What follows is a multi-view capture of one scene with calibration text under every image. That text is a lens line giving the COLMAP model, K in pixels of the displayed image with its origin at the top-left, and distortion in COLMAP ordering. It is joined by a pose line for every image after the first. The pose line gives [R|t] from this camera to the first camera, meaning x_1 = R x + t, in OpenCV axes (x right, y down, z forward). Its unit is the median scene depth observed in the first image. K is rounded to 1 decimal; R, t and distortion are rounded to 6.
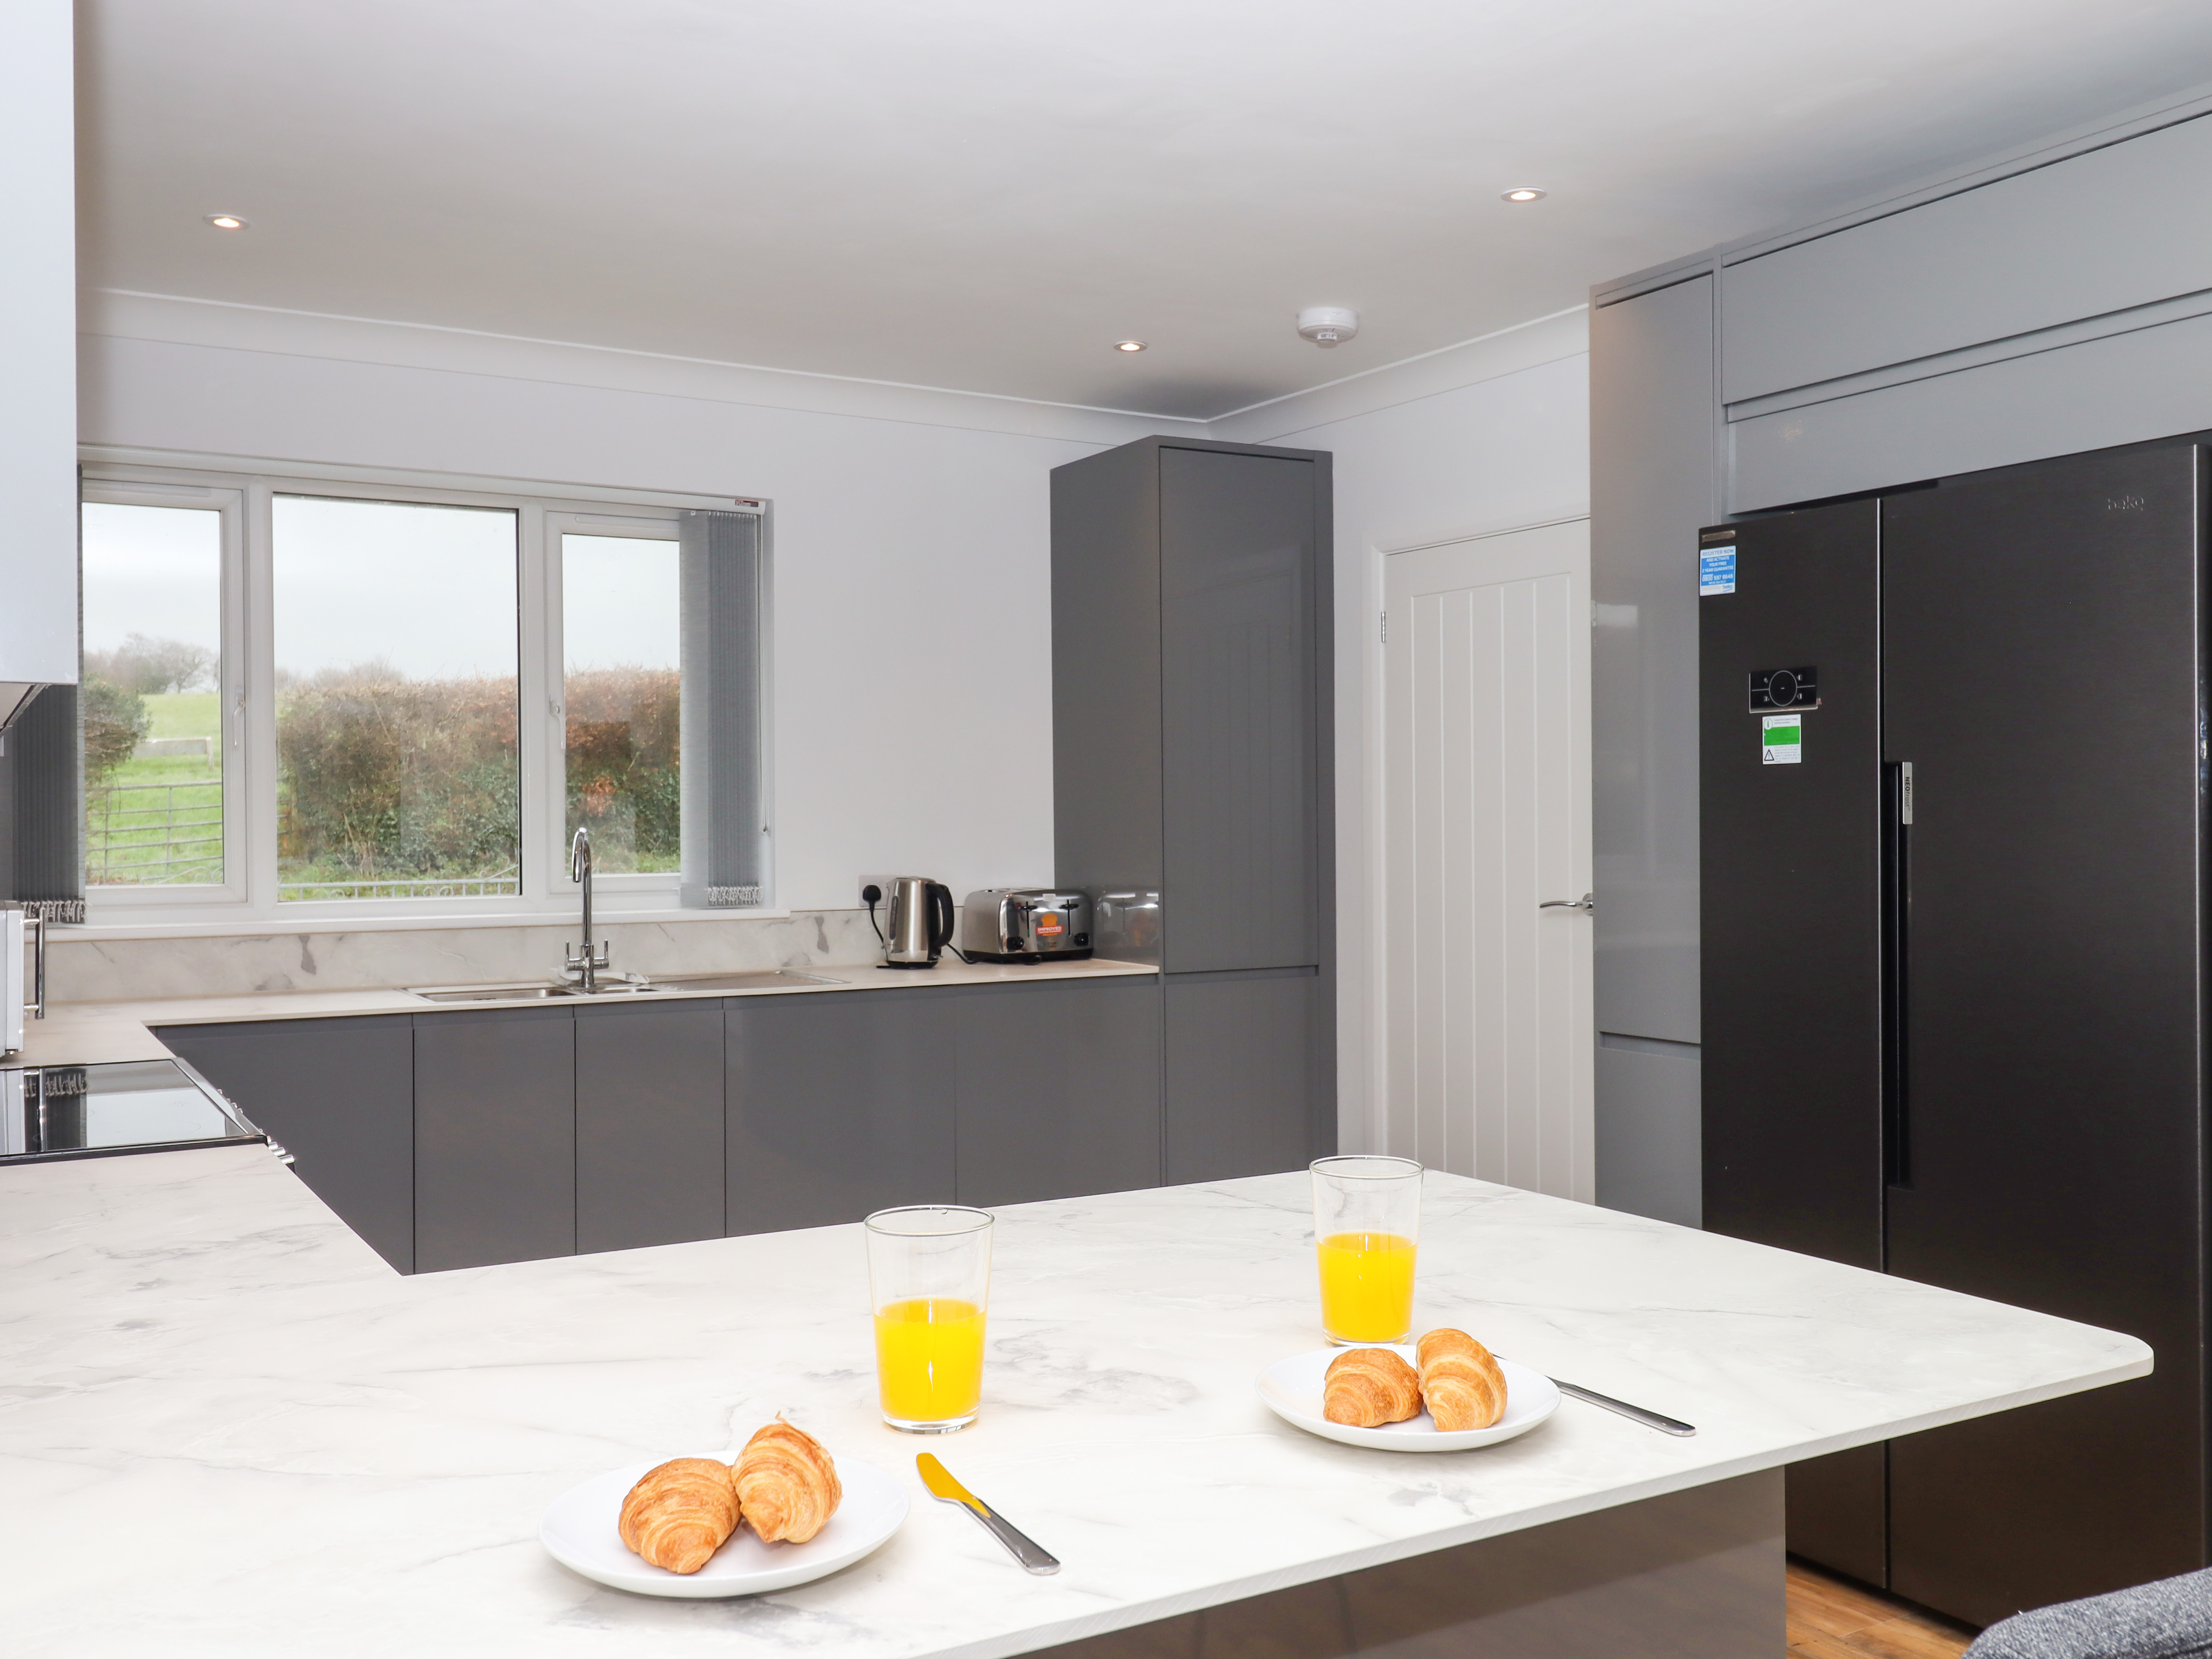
lens RADIAL K [[1977.6, 0, 1106.0], [0, 1977.6, 829.5], [0, 0, 1]] dist [0.013962, 0.009330]
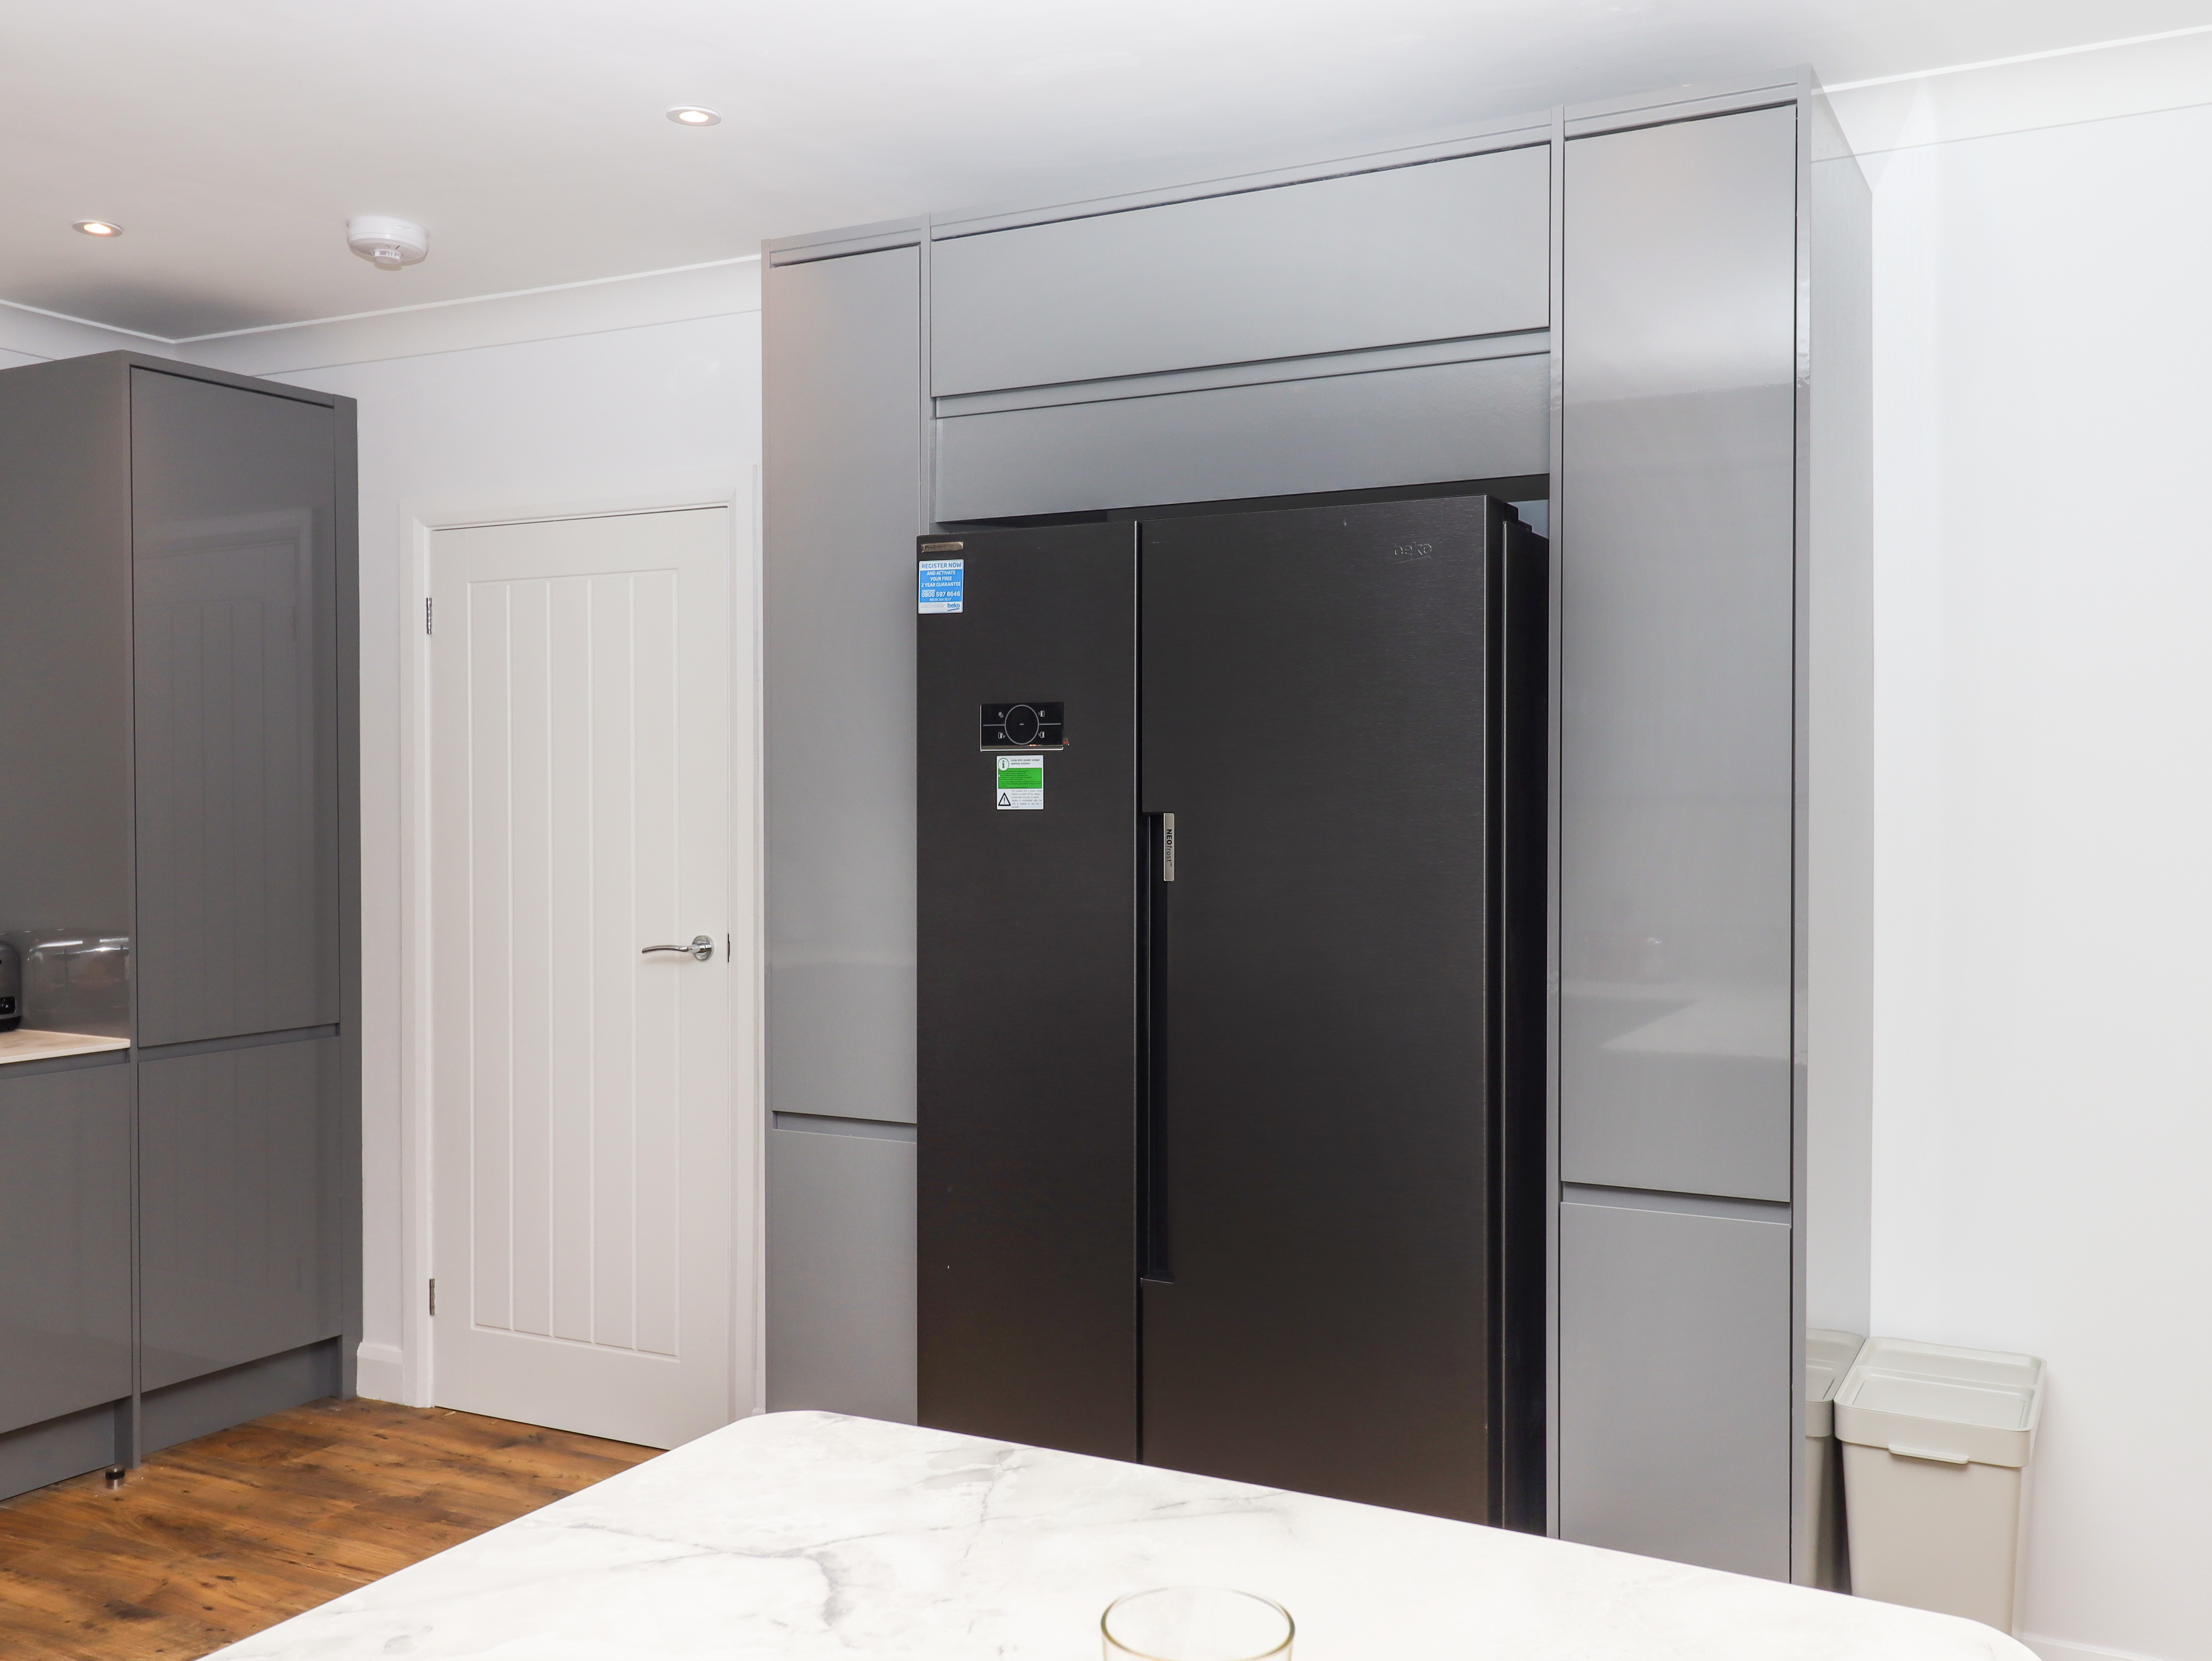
lens RADIAL K [[1977.9, 0, 1106.0], [0, 1977.9, 830.5], [0, 0, 1]] dist [0.013962, 0.009330]
pose [[0.850808, -0.001740, 0.525474, -0.087369], [-0.002125, 0.999975, 0.006752, -0.028635], [-0.525473, -0.006862, 0.850783, 0.215865]]
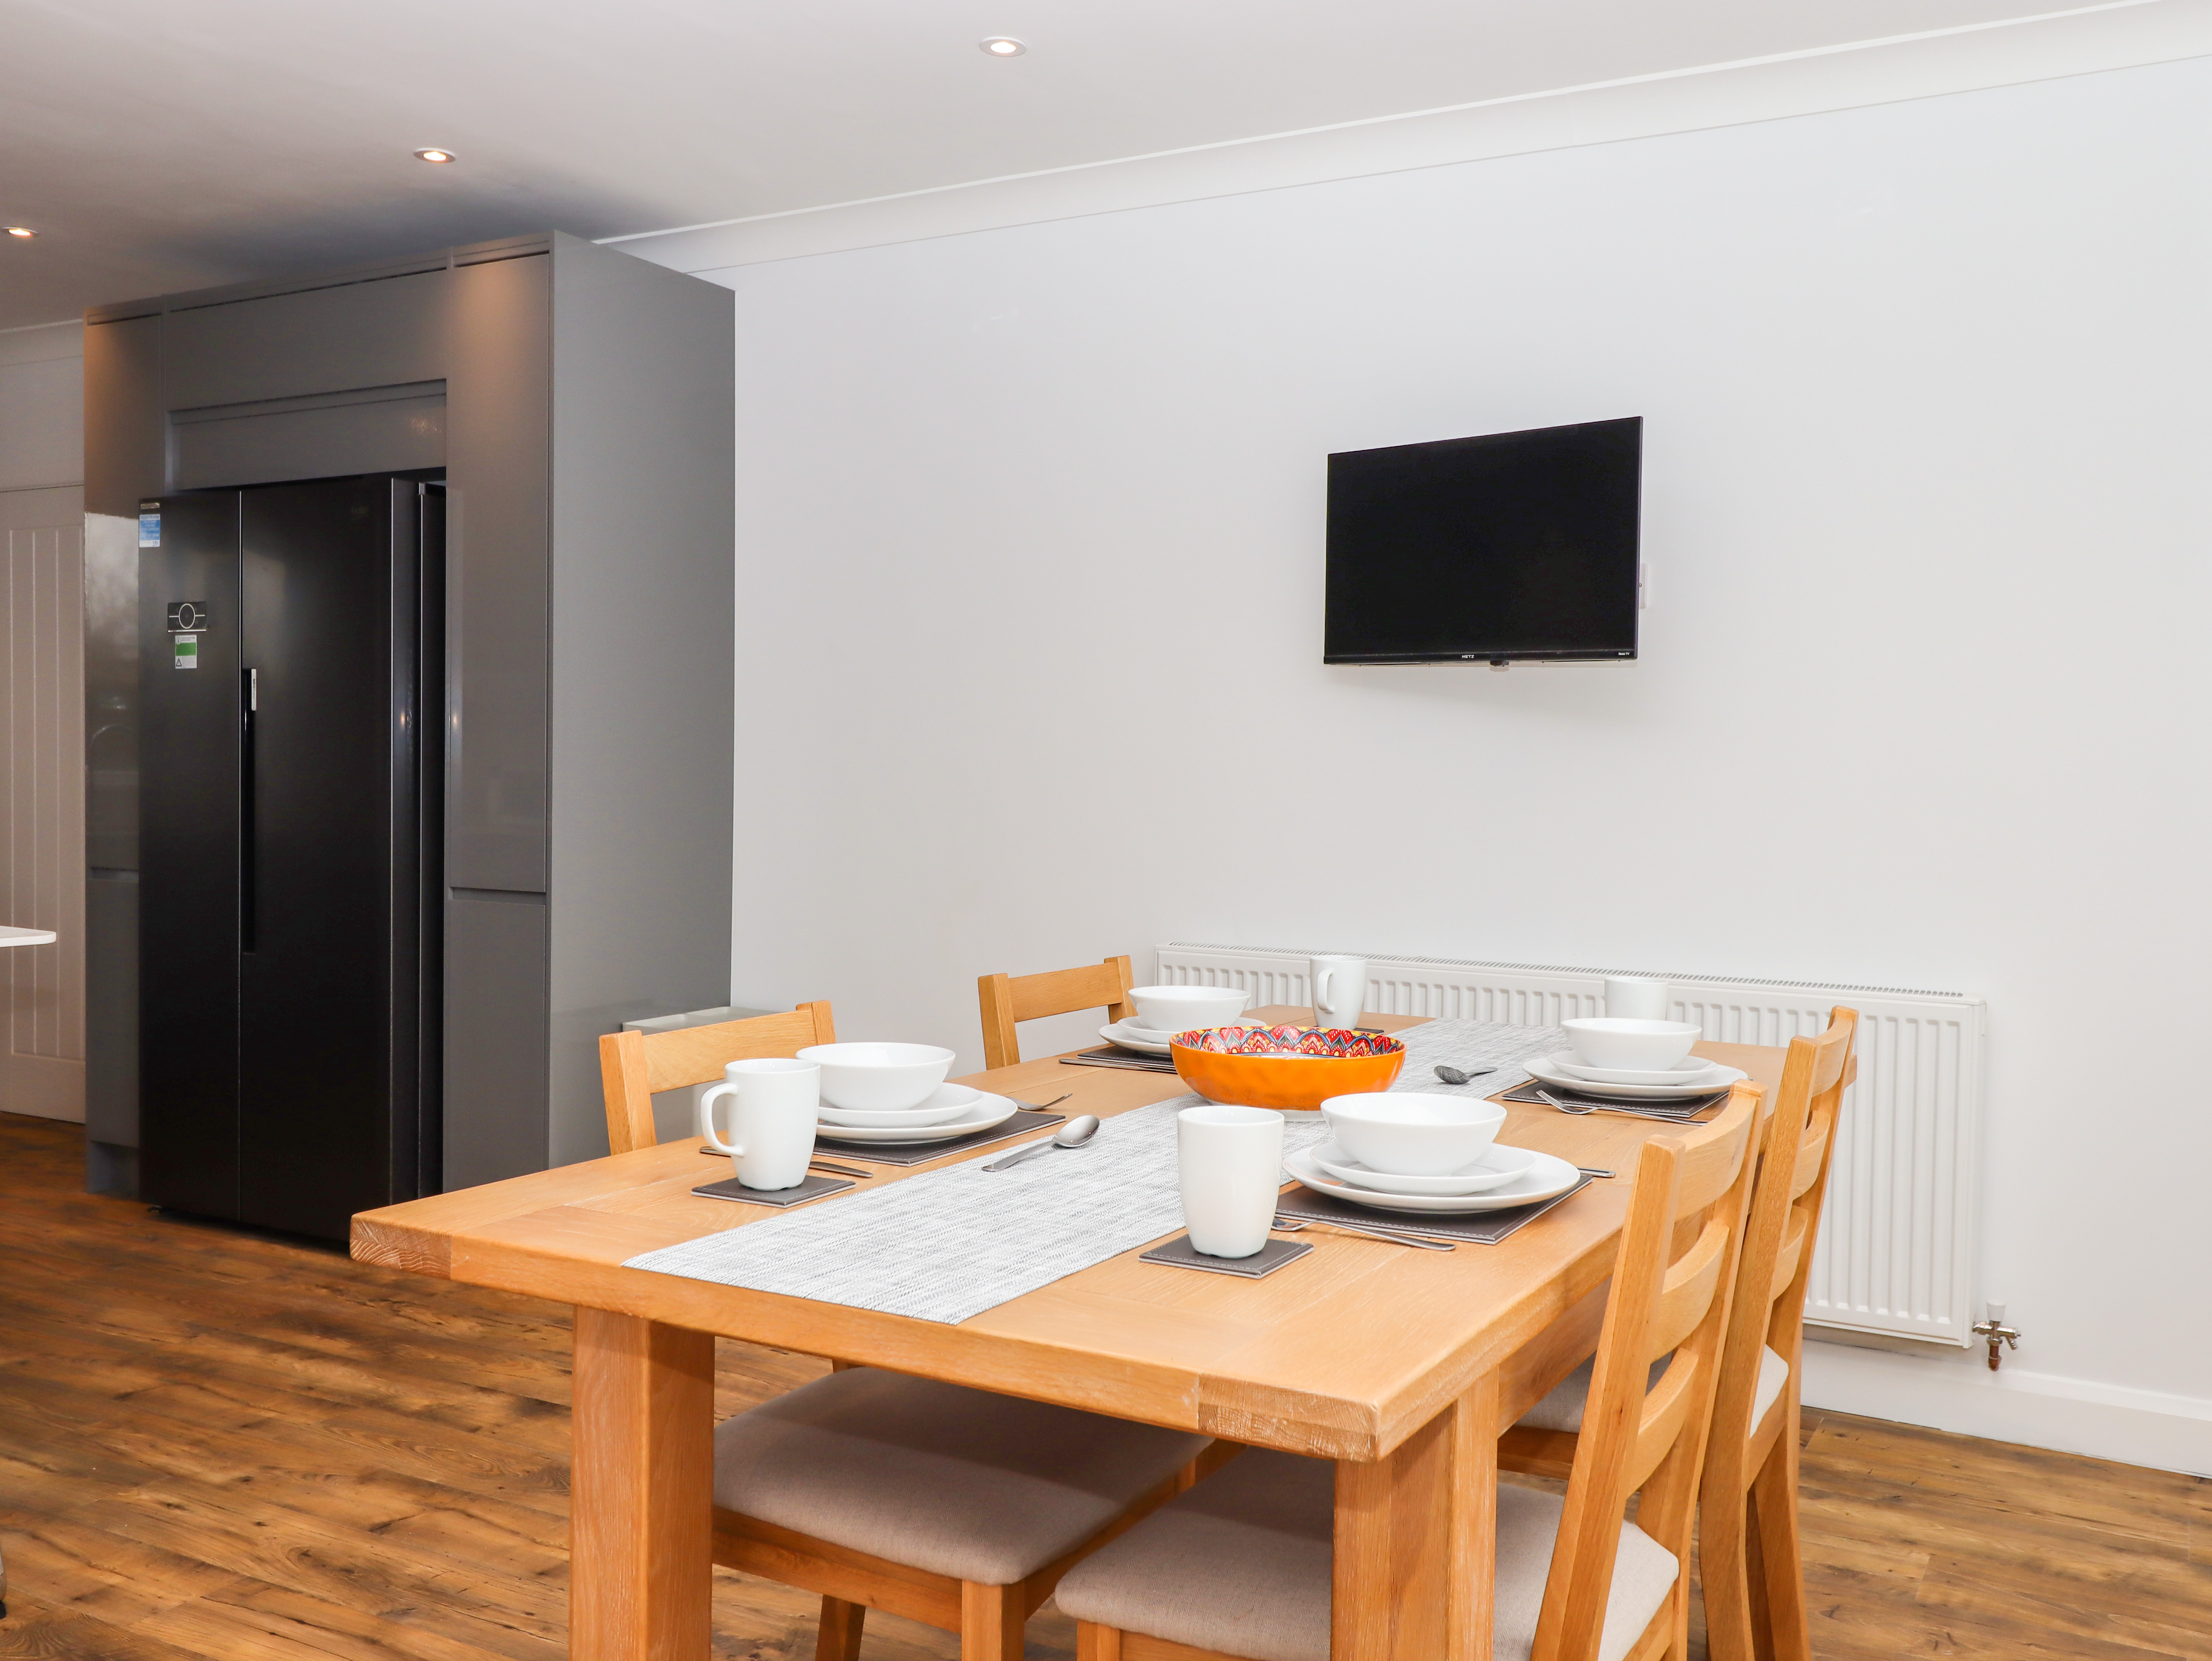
lens RADIAL K [[1977.9, 0, 1106.0], [0, 1977.9, 830.5], [0, 0, 1]] dist [0.013962, 0.009330]
pose [[0.861069, -0.004304, 0.508469, 0.173155], [-0.013594, 0.999412, 0.031480, 0.028830], [-0.508306, -0.034019, 0.860505, -0.565734]]
